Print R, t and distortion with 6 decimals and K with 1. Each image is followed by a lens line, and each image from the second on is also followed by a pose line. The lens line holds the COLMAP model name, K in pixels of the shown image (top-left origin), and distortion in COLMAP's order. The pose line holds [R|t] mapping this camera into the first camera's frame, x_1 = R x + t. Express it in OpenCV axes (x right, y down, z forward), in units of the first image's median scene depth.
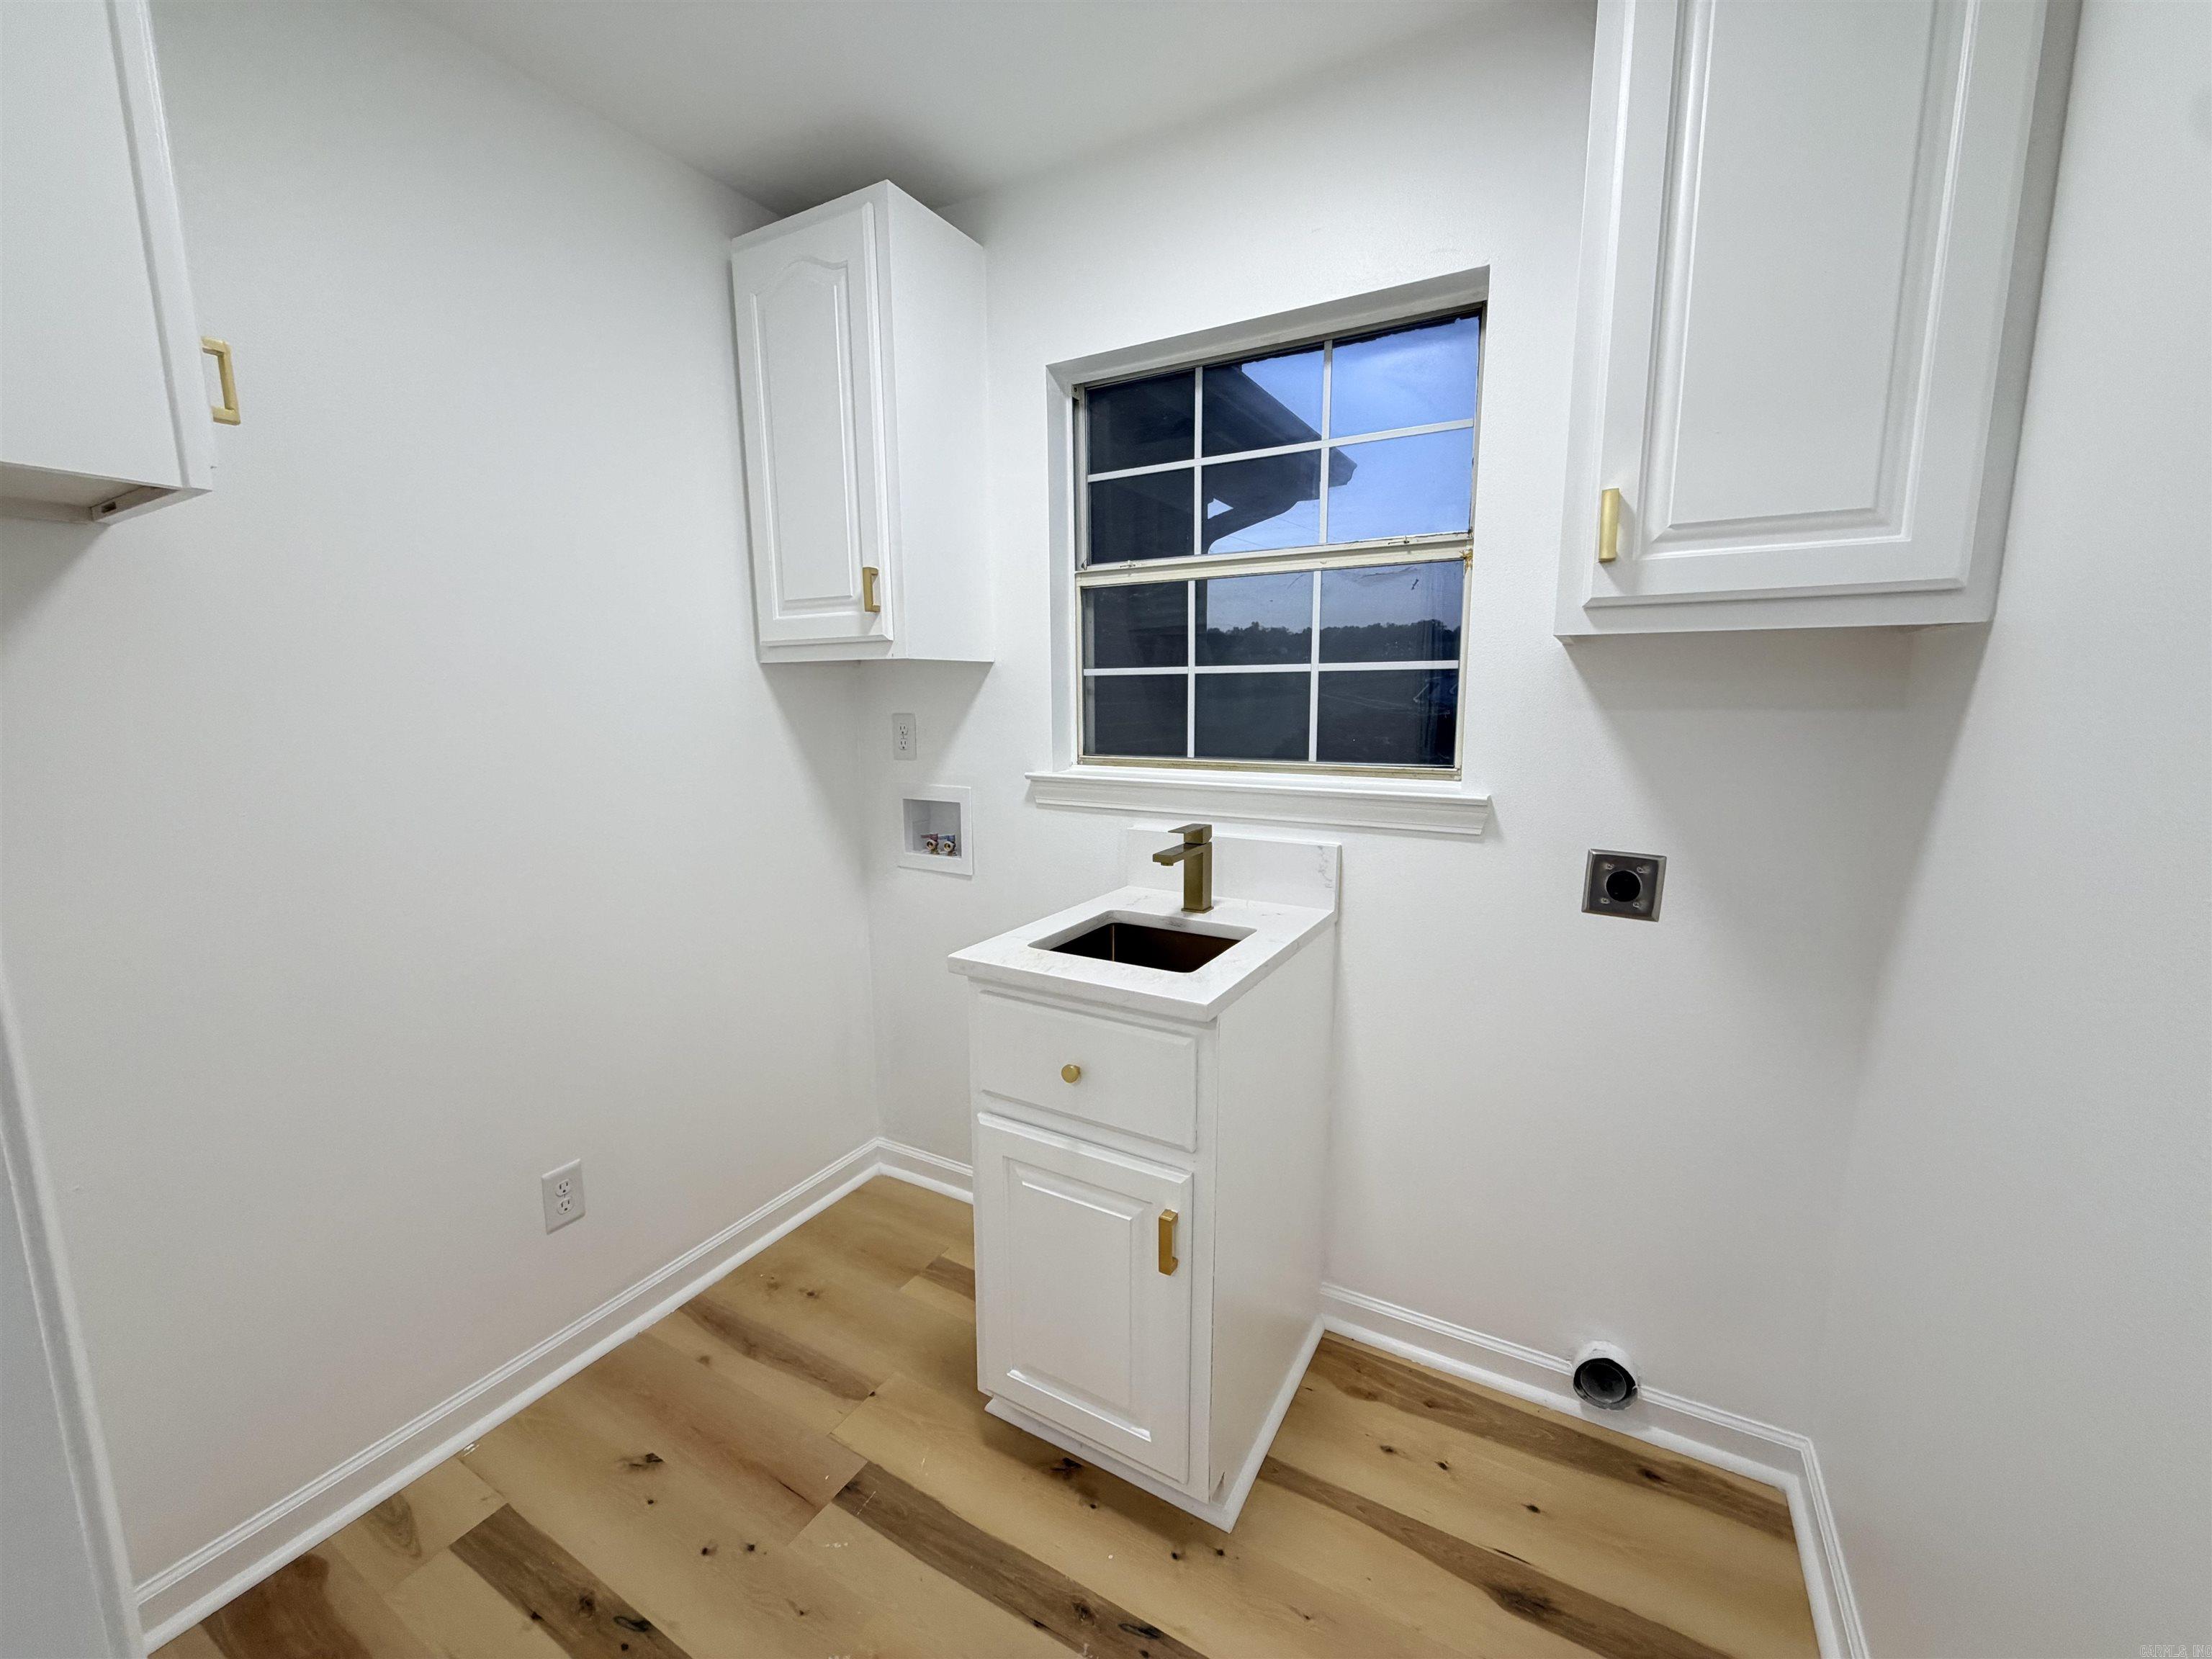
lens RADIAL K [[877.5, 0, 1106.0], [0, 877.5, 829.5], [0, 0, 1]] dist [-0.002303, -0.000158]
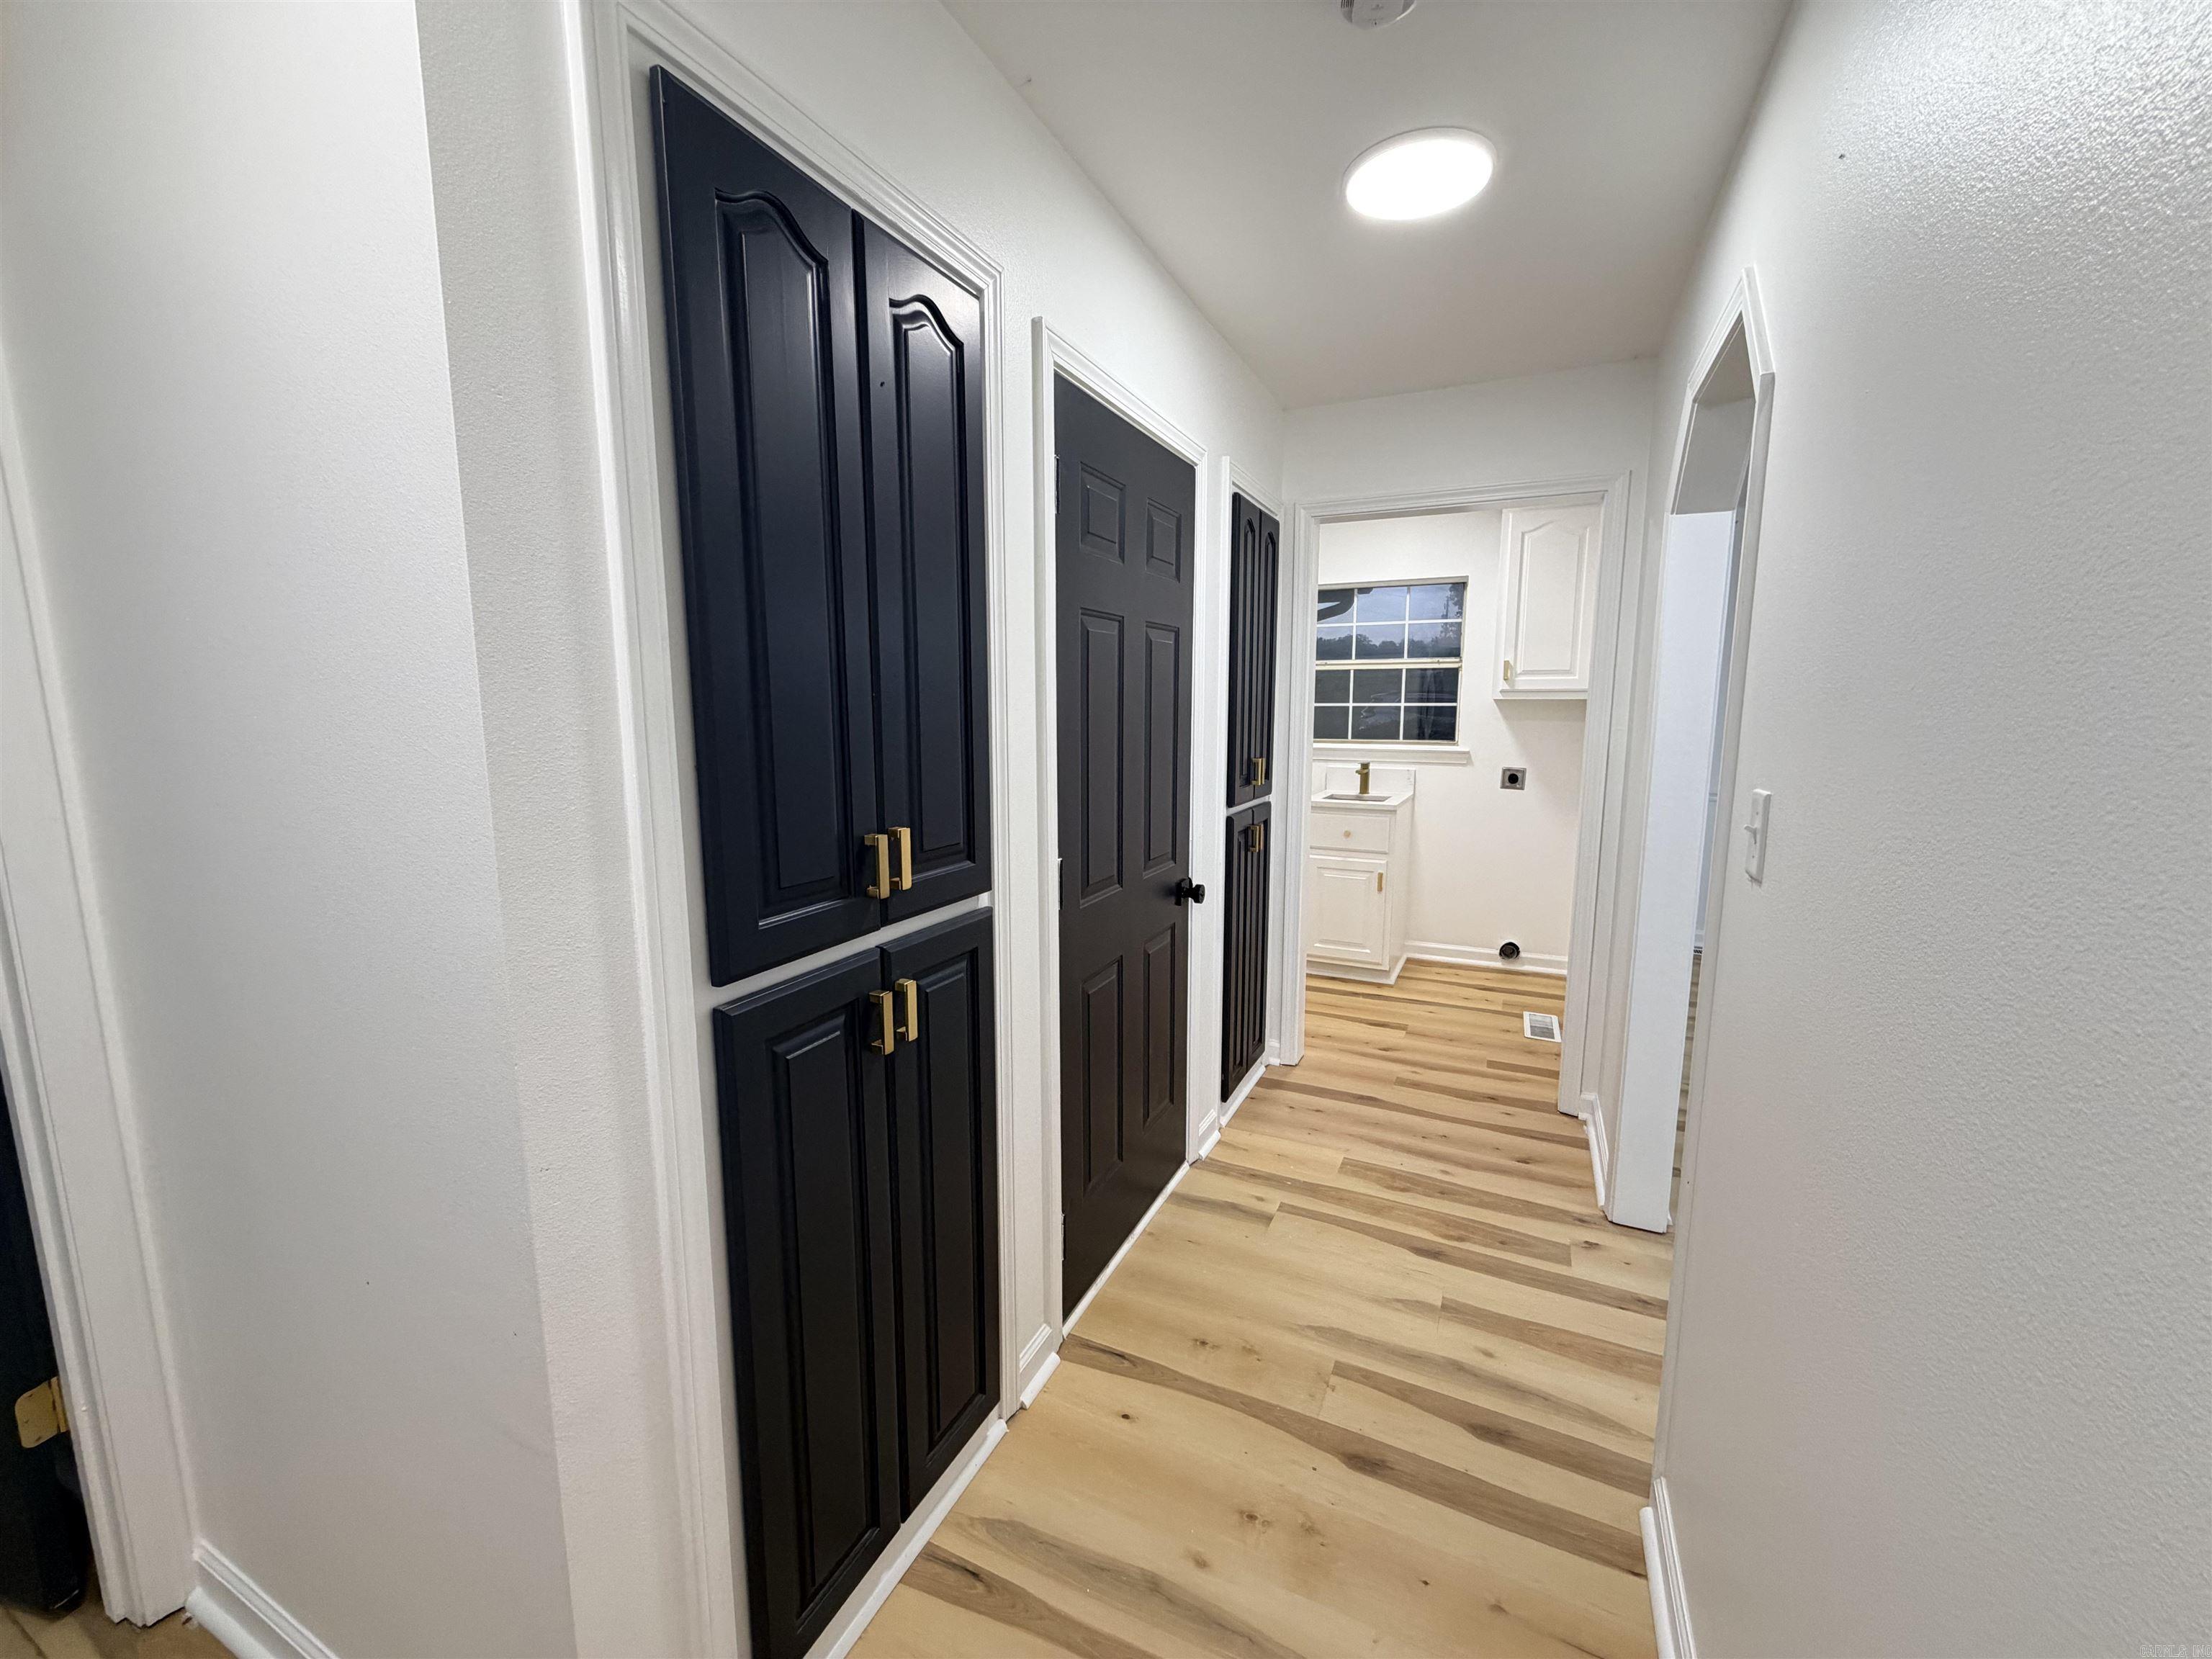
lens RADIAL K [[880.3, 0, 1106.0], [0, 880.3, 829.5], [0, 0, 1]] dist [-0.000645, -0.000018]
pose [[0.996836, -0.007246, 0.079154, -1.012285], [0.007948, 0.999932, -0.008548, 0.244121], [-0.079087, 0.009150, 0.996826, -1.841982]]
